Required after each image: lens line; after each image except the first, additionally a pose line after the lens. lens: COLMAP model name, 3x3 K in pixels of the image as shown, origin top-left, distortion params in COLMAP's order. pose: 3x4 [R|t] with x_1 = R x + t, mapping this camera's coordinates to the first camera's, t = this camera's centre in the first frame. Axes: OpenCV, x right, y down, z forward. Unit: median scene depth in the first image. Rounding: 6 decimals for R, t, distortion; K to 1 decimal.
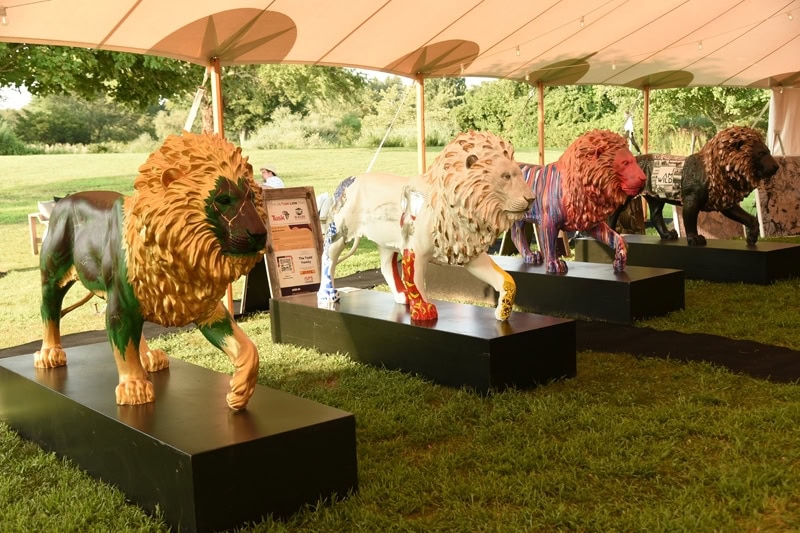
lens RADIAL K [[887.6, 0, 407.1], [0, 887.6, 273.6], [0, 0, 1]] dist [-0.032233, 0.000000]
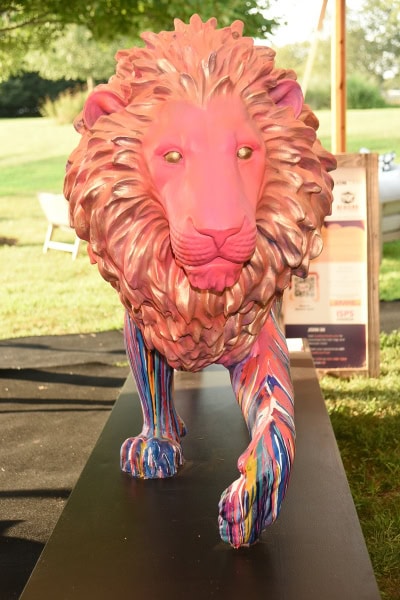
lens RADIAL K [[794.0, 0, 196.0], [0, 794.0, 299.9], [0, 0, 1]] dist [0.004886, 0.000000]
pose [[0.729627, 0.134098, -0.670568, 0.062025], [-0.068355, 0.989975, 0.123597, -0.025830], [0.680420, -0.044343, 0.731479, 0.301486]]
